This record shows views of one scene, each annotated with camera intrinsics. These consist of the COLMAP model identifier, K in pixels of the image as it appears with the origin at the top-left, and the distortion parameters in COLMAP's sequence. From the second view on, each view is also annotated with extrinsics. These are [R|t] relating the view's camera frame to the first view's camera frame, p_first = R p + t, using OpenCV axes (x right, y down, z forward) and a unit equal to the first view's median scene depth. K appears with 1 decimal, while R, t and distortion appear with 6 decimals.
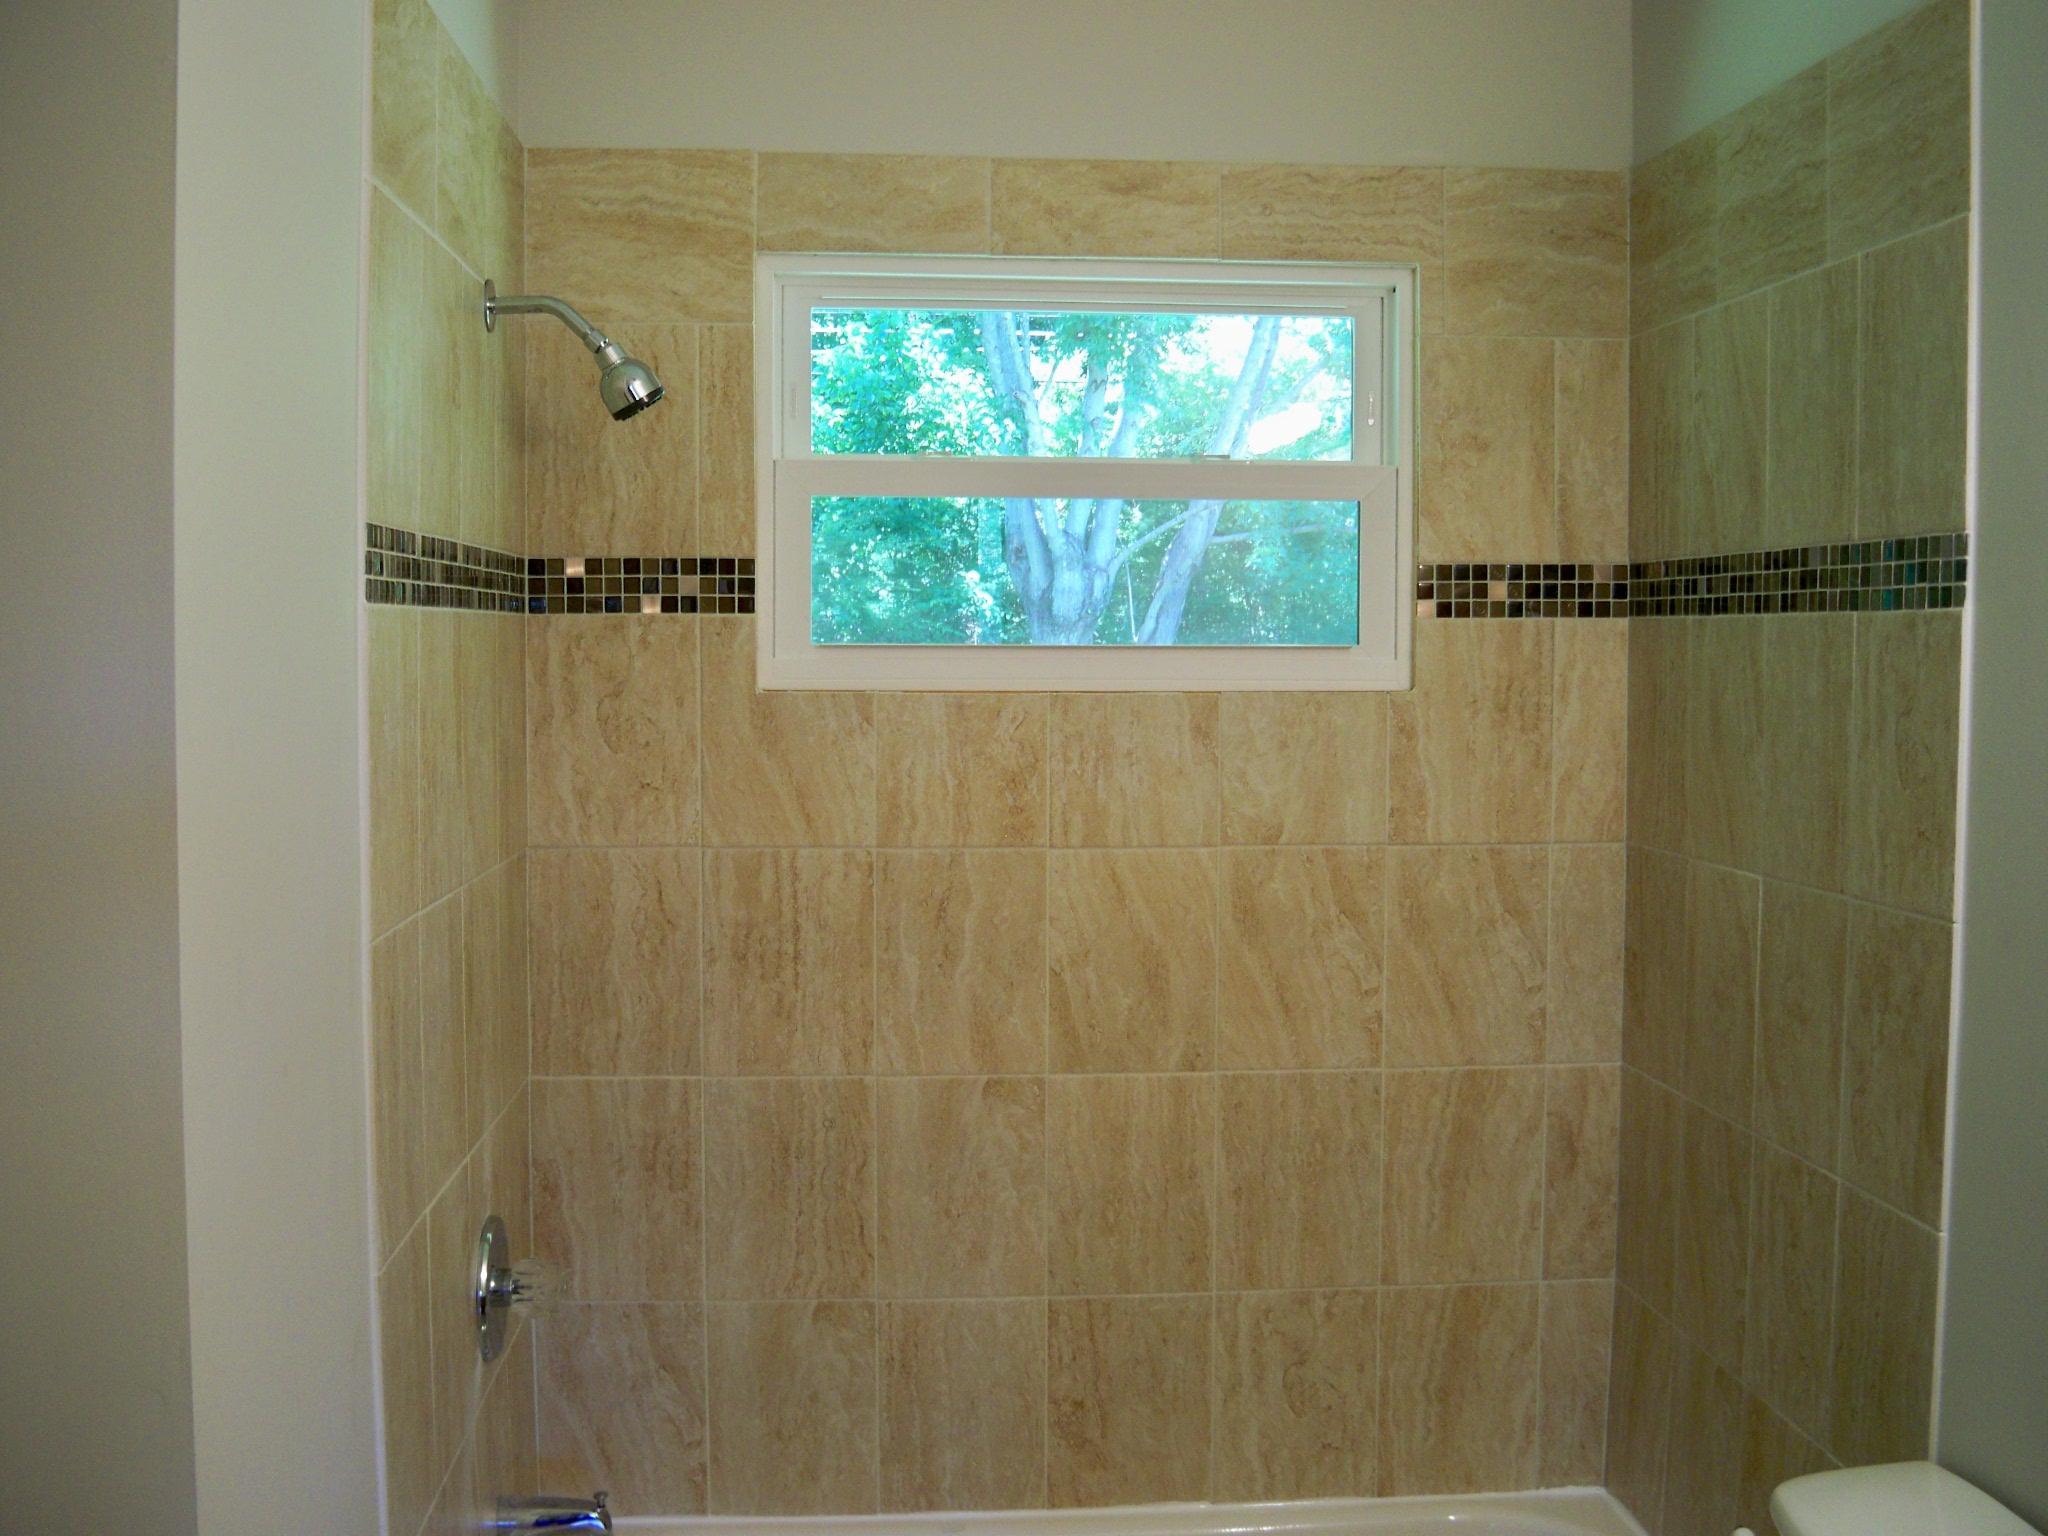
lens RADIAL K [[2212.2, 0, 1015.9], [0, 2212.2, 773.8], [0, 0, 1]] dist [-0.125122, 0.014757]
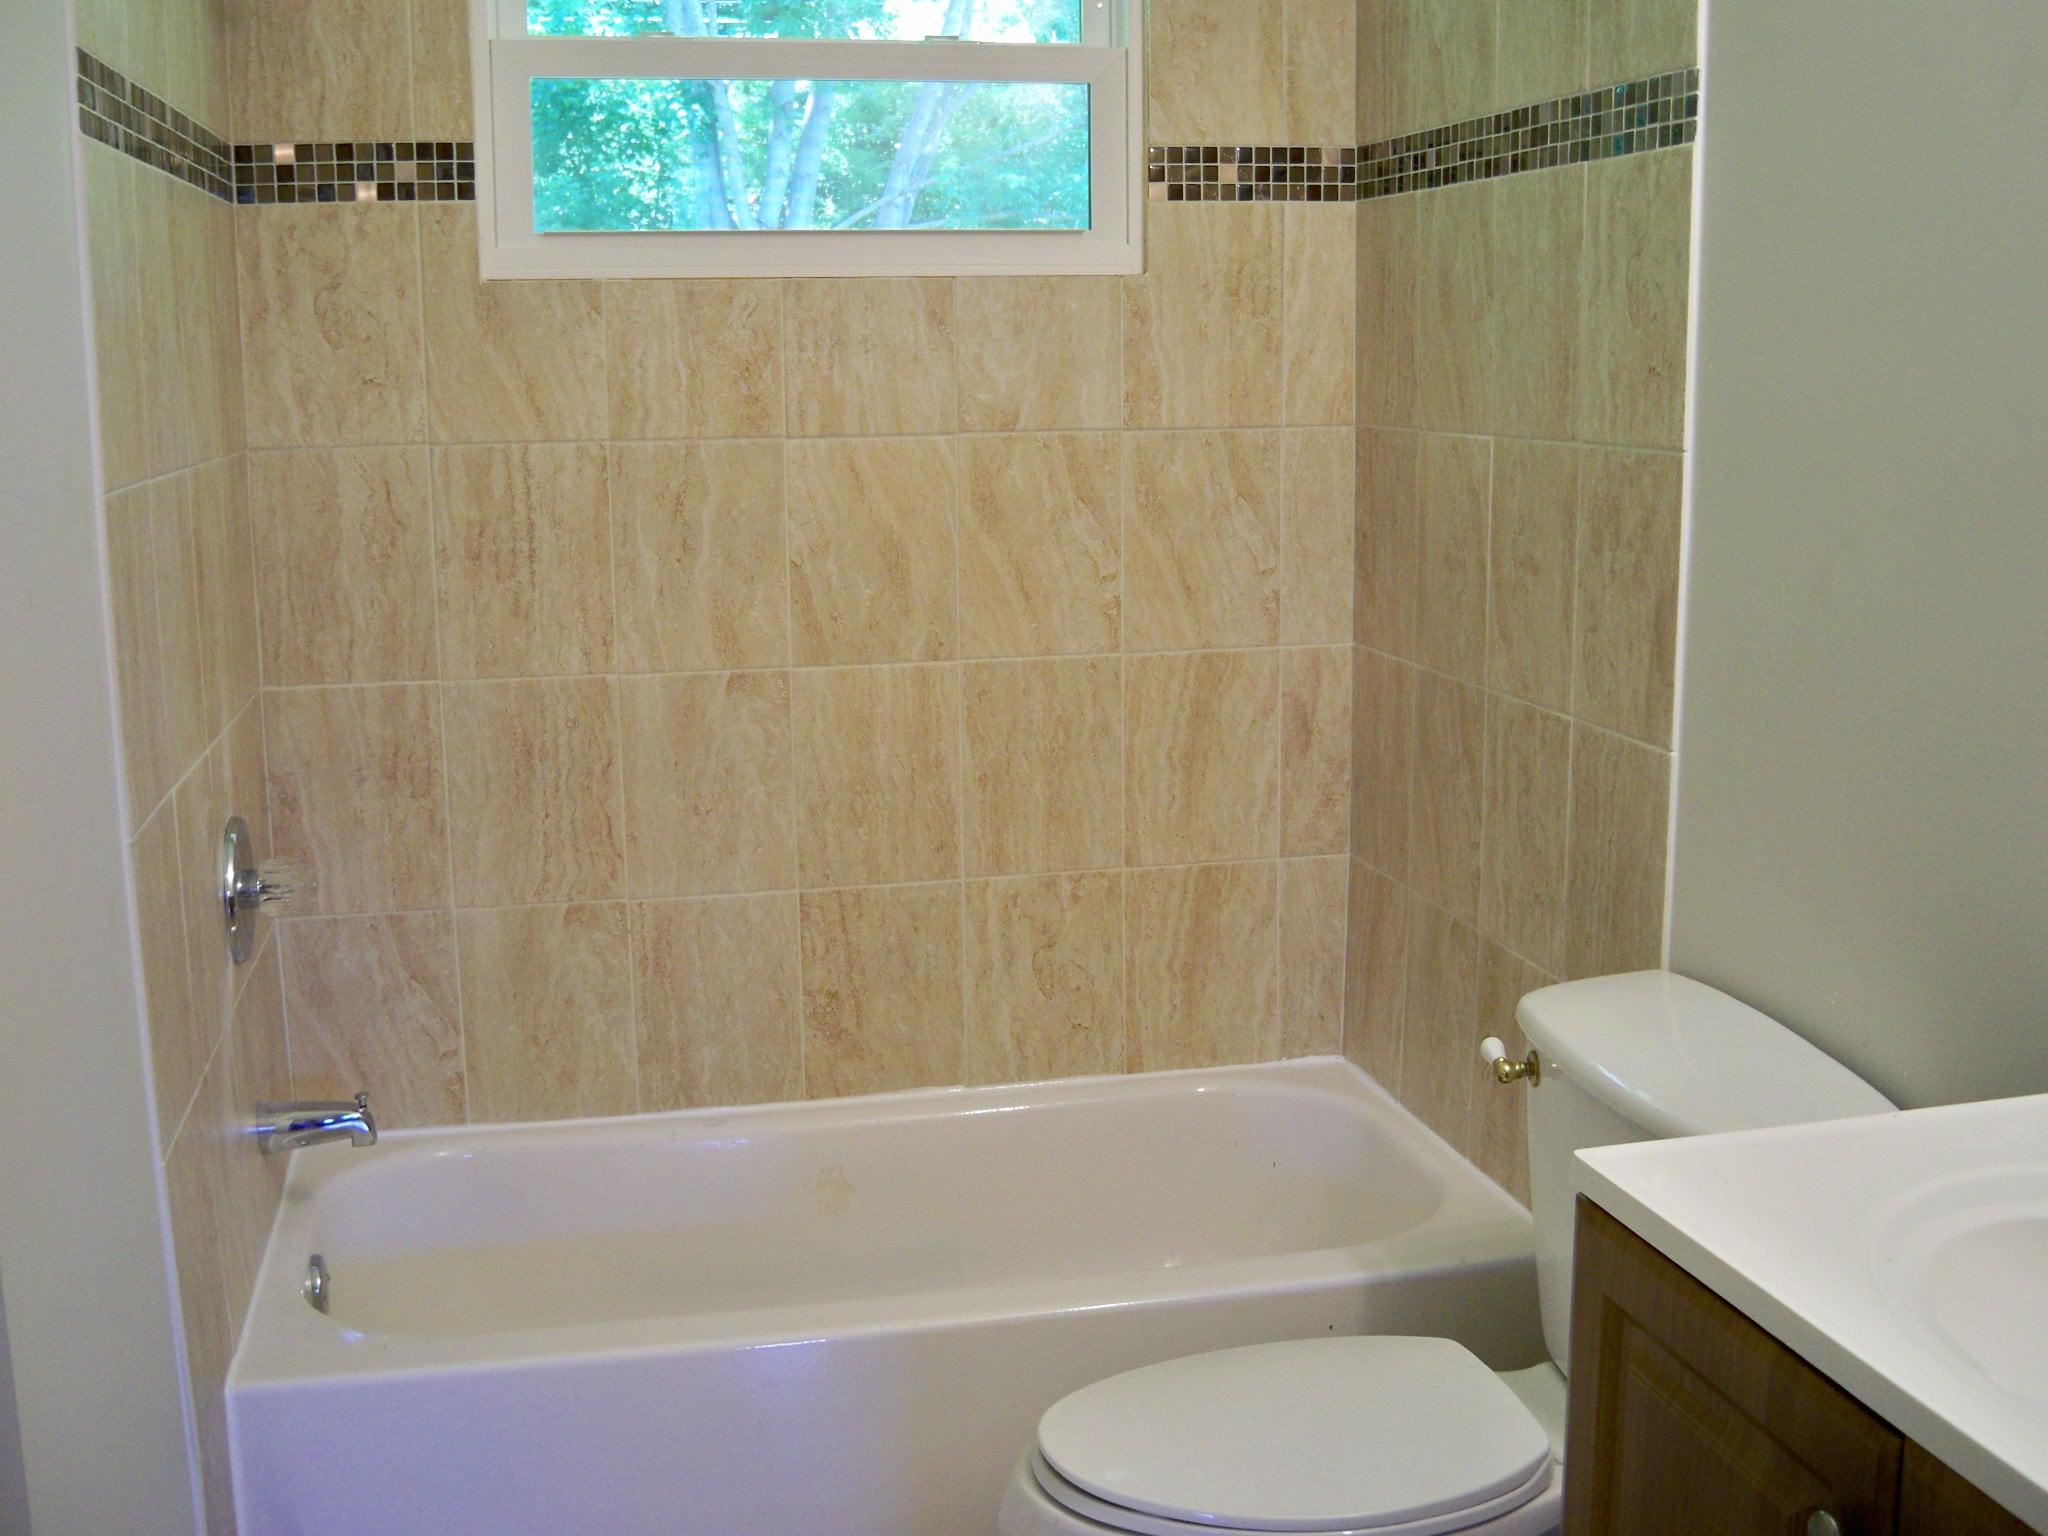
lens RADIAL K [[2212.2, 0, 1015.9], [0, 2212.2, 773.8], [0, 0, 1]] dist [-0.125122, 0.014757]
pose [[0.990320, -0.038478, 0.133361, -0.020007], [0.021114, 0.991387, 0.129254, 0.056954], [-0.137186, -0.125187, 0.982603, -0.001431]]
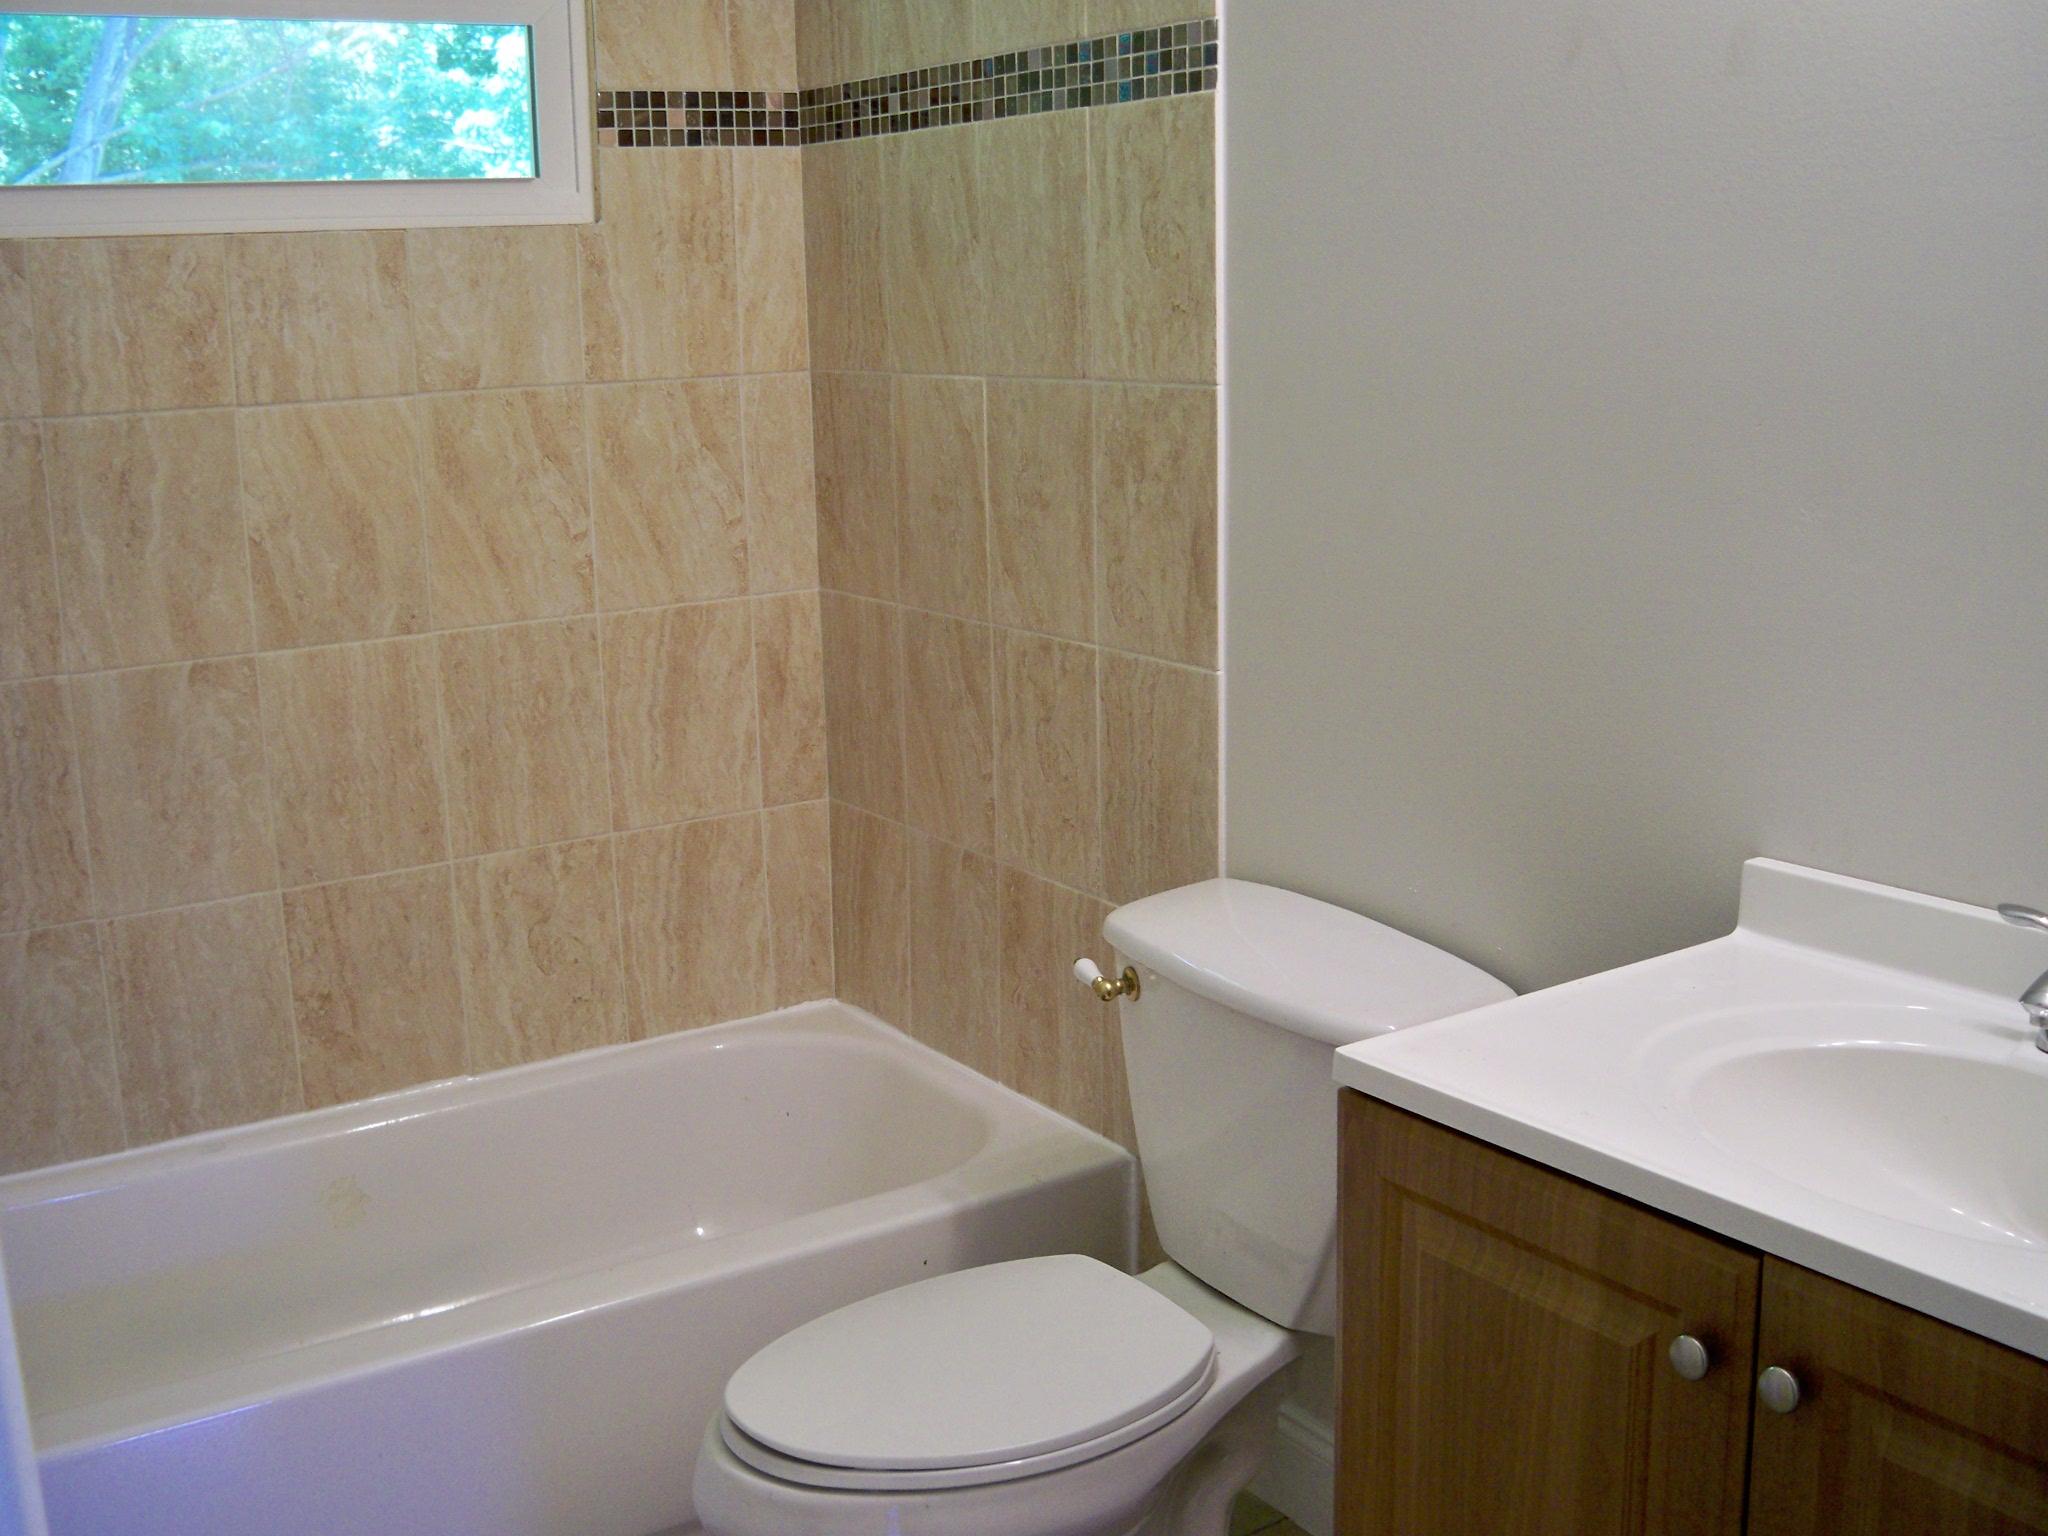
lens RADIAL K [[2212.2, 0, 1015.9], [0, 2212.2, 773.8], [0, 0, 1]] dist [-0.125122, 0.014757]
pose [[0.876156, -0.127425, 0.464880, -0.138544], [0.054165, 0.984344, 0.167726, 0.049859], [-0.478975, -0.121774, 0.869341, 0.043363]]
